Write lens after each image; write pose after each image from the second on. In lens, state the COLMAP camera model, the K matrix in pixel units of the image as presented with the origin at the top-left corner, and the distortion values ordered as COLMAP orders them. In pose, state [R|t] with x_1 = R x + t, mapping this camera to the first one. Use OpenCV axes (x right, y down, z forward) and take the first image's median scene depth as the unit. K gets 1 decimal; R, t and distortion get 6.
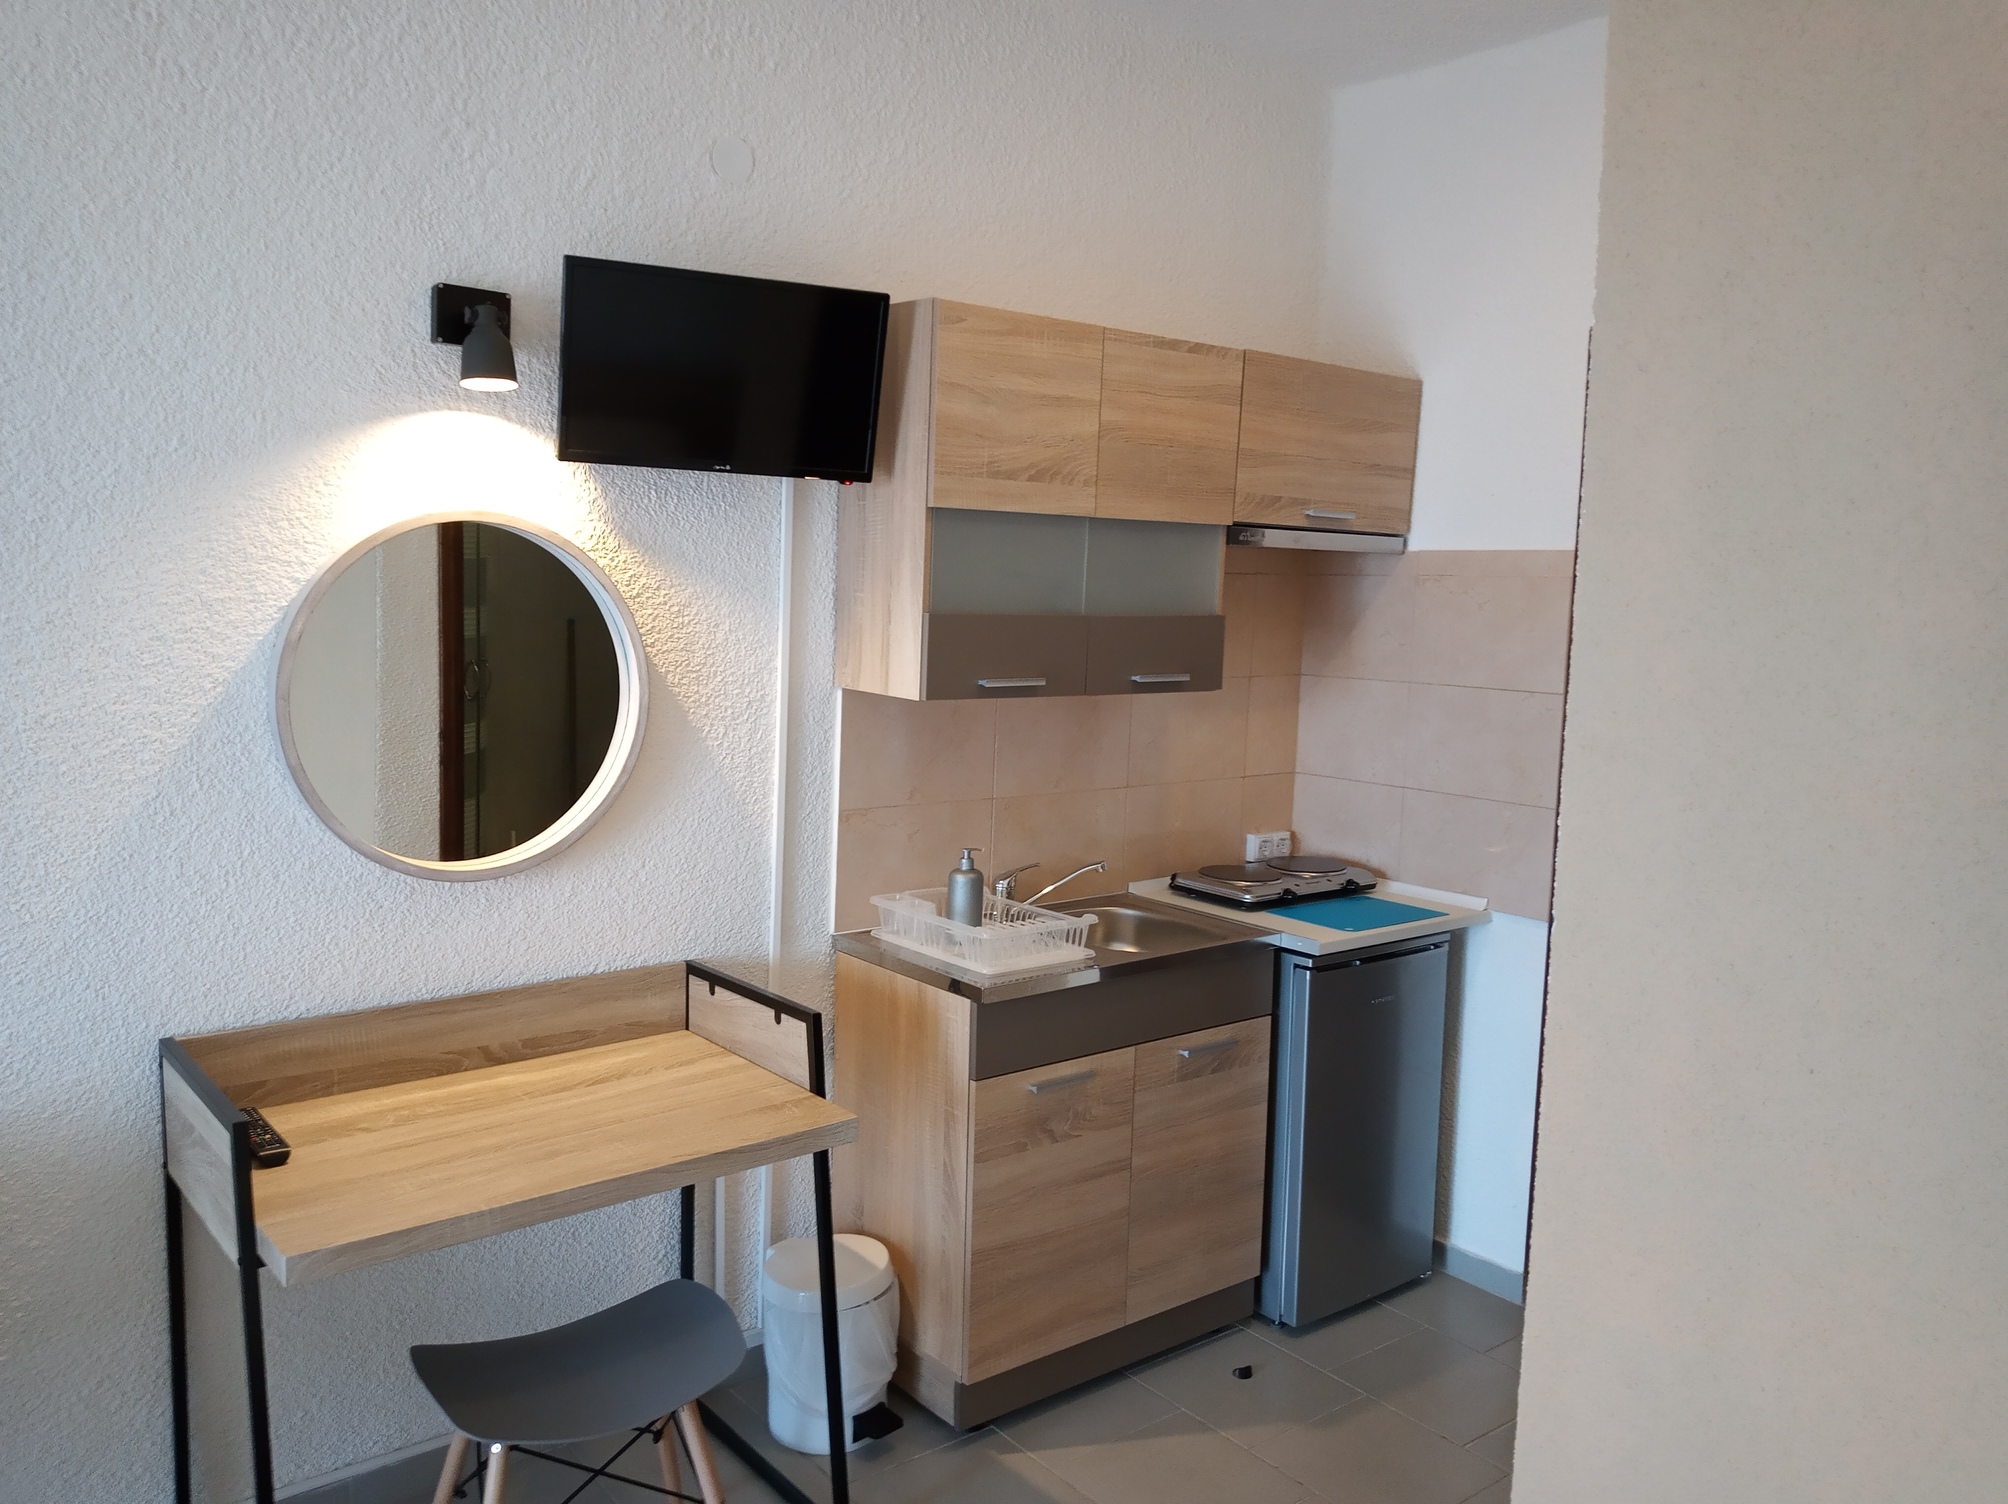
lens RADIAL K [[1538.8, 0, 994.9], [0, 1538.8, 756.8], [0, 0, 1]] dist [0.039782, -0.080813]
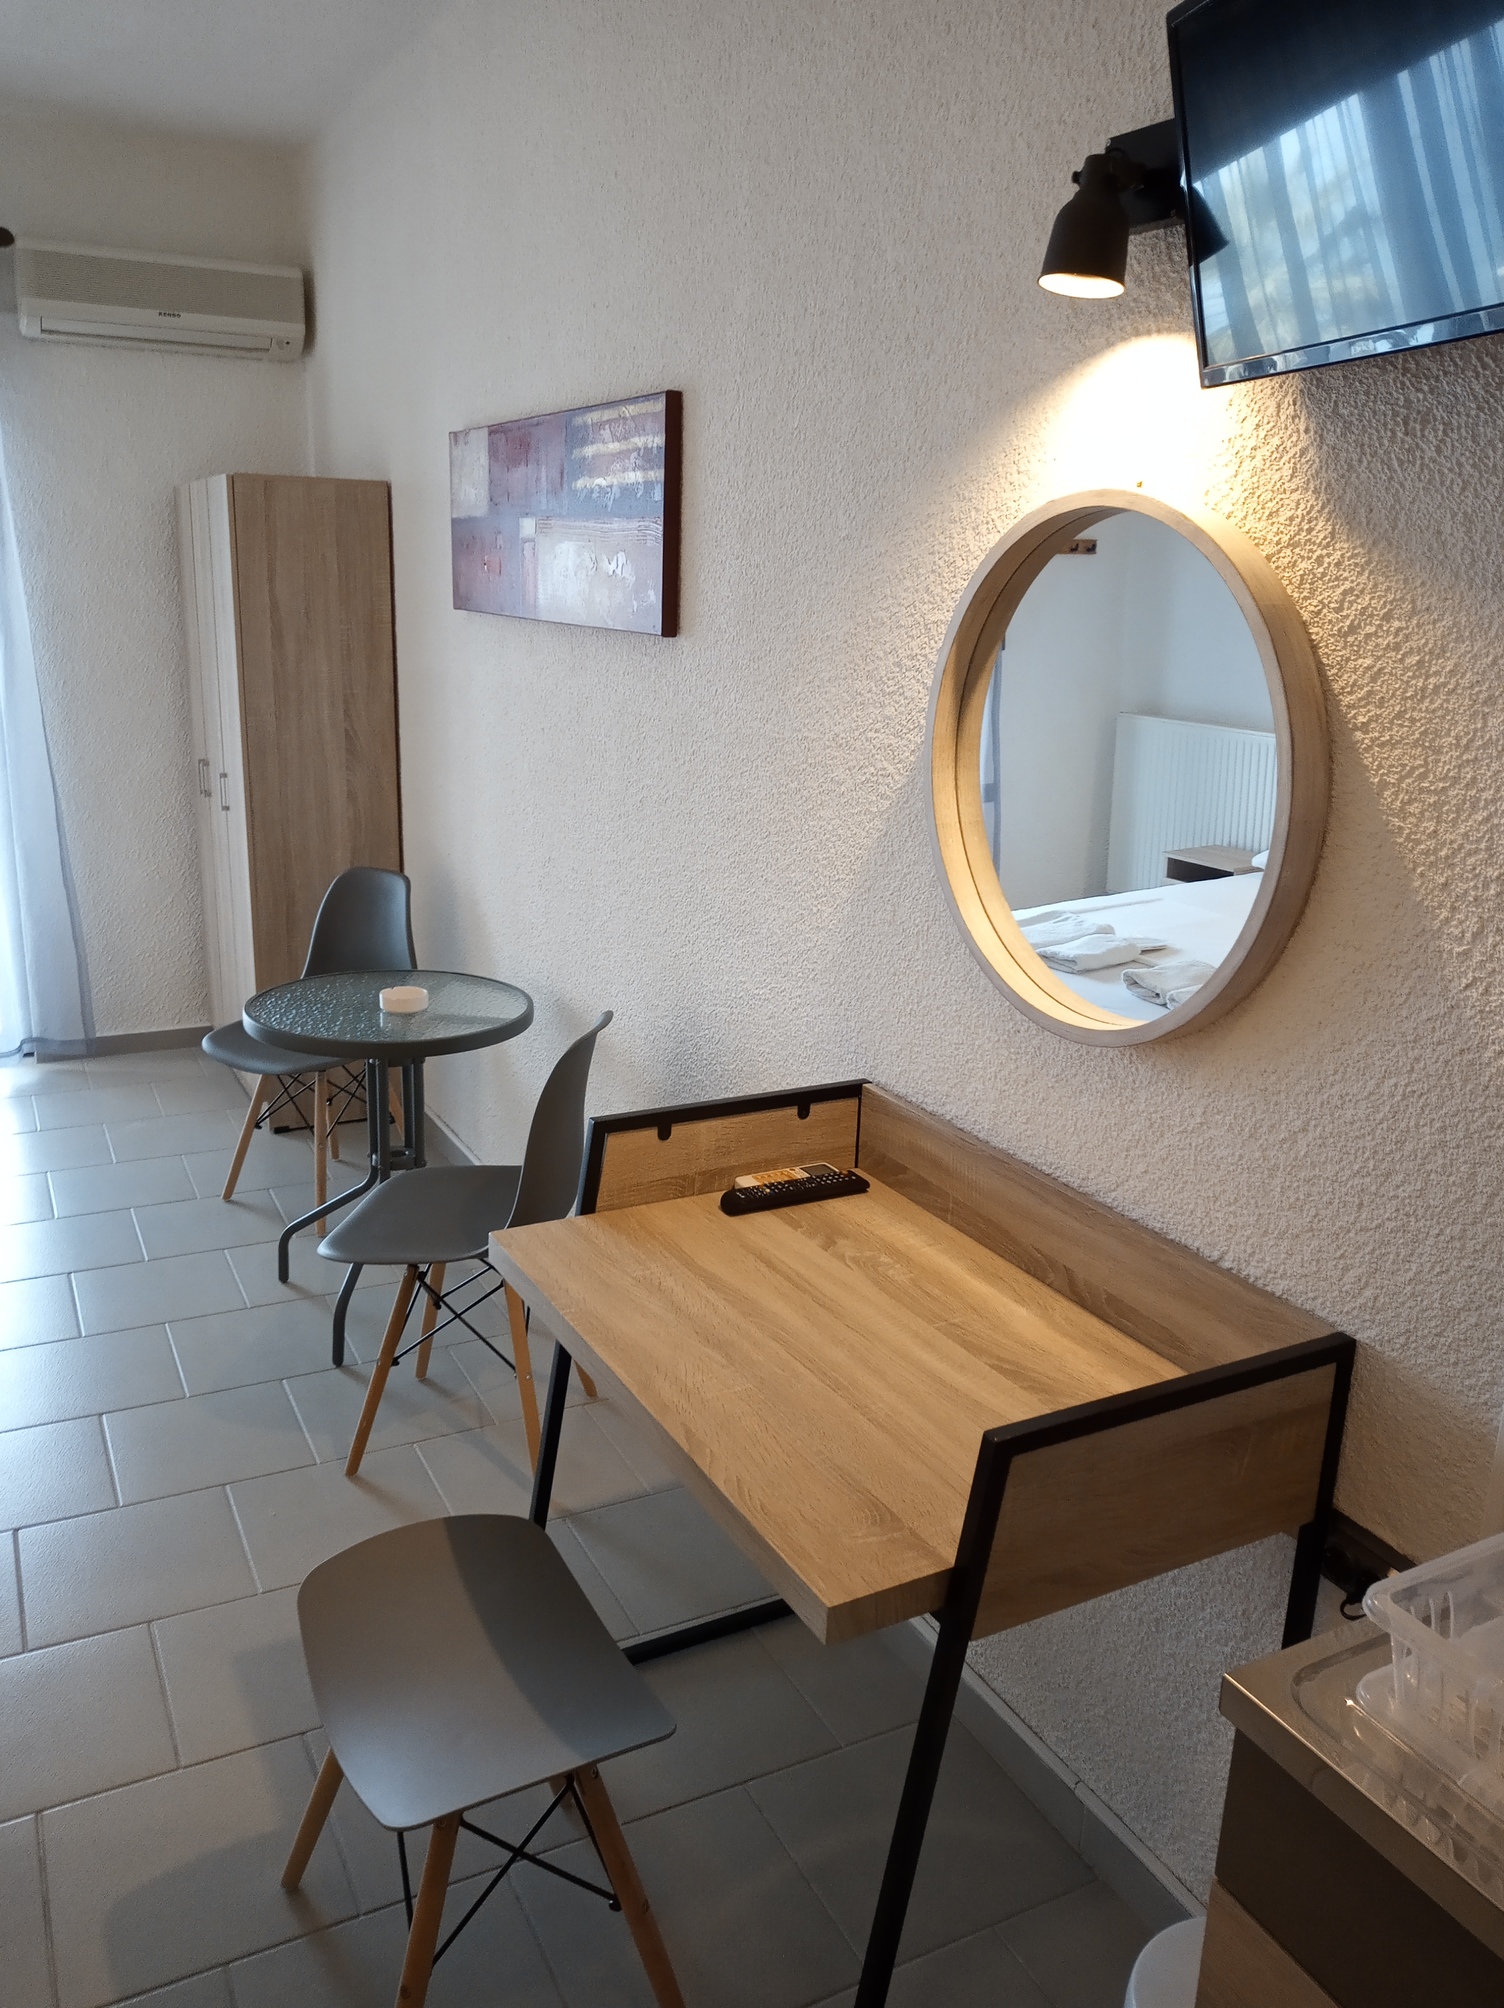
lens RADIAL K [[1538.8, 0, 736.9], [0, 1538.8, 996.5], [0, 0, 1]] dist [0.039782, -0.080813]
pose [[-0.186150, 0.223128, -0.956850, 0.332243], [-0.147512, 0.956487, 0.251741, -0.084850], [0.971385, 0.188009, -0.145136, 0.874736]]
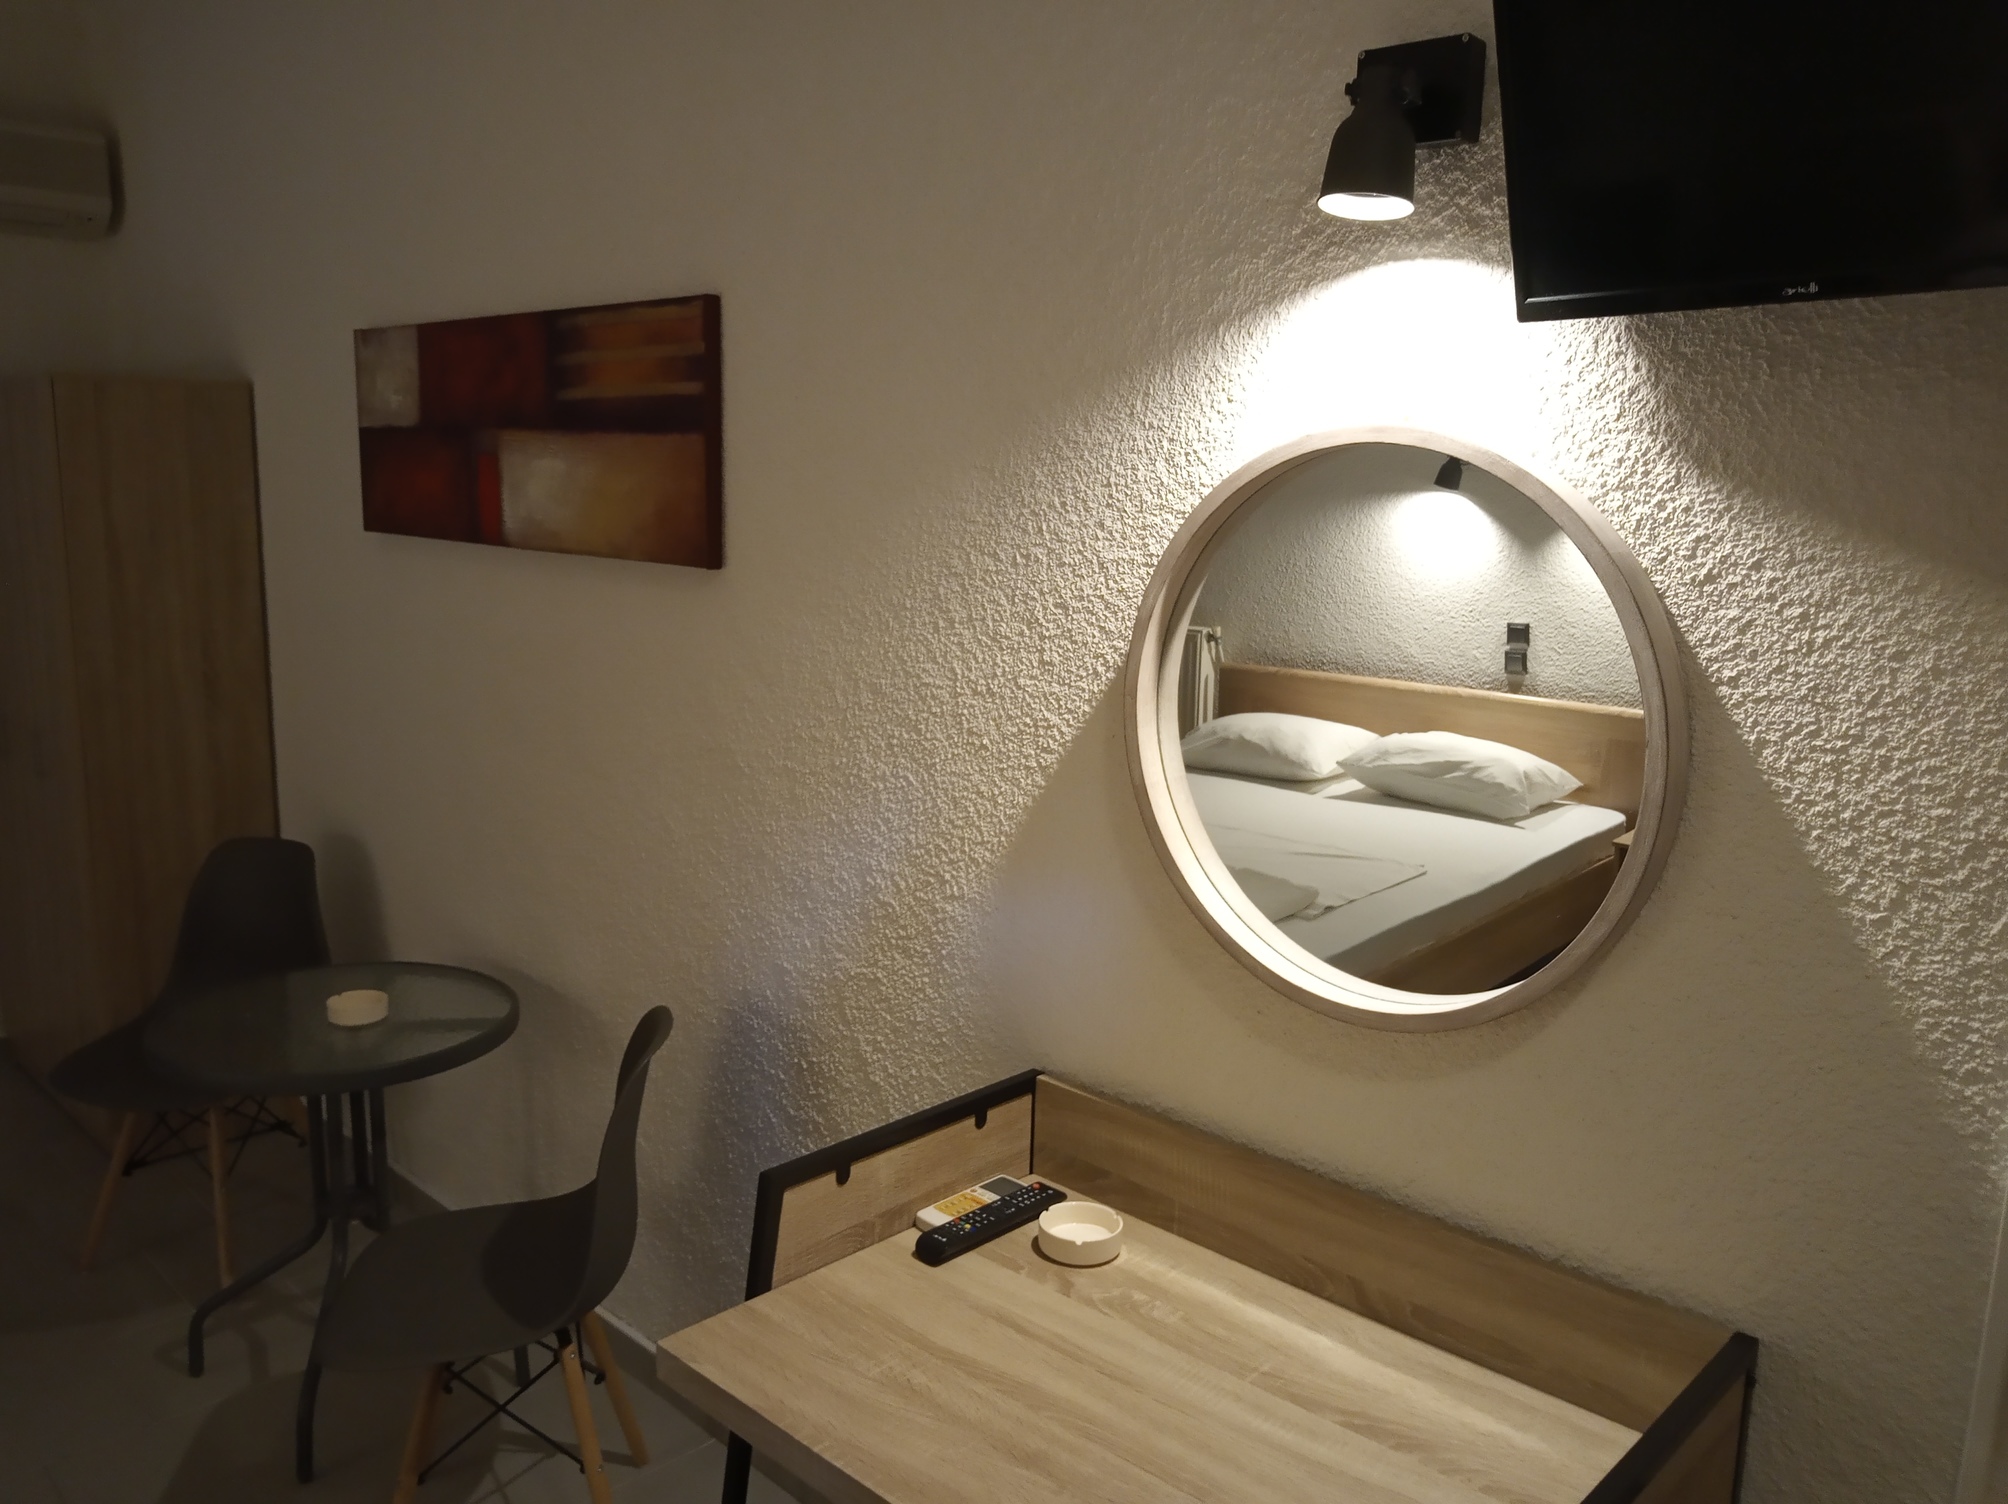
lens RADIAL K [[1538.8, 0, 1008.2], [0, 1538.8, 768.3], [0, 0, 1]] dist [0.039782, -0.080813]
pose [[0.130612, 0.154096, -0.979385, 0.225631], [-0.133807, 0.981549, 0.136592, -0.080938], [0.982363, 0.113208, 0.148821, 0.696919]]
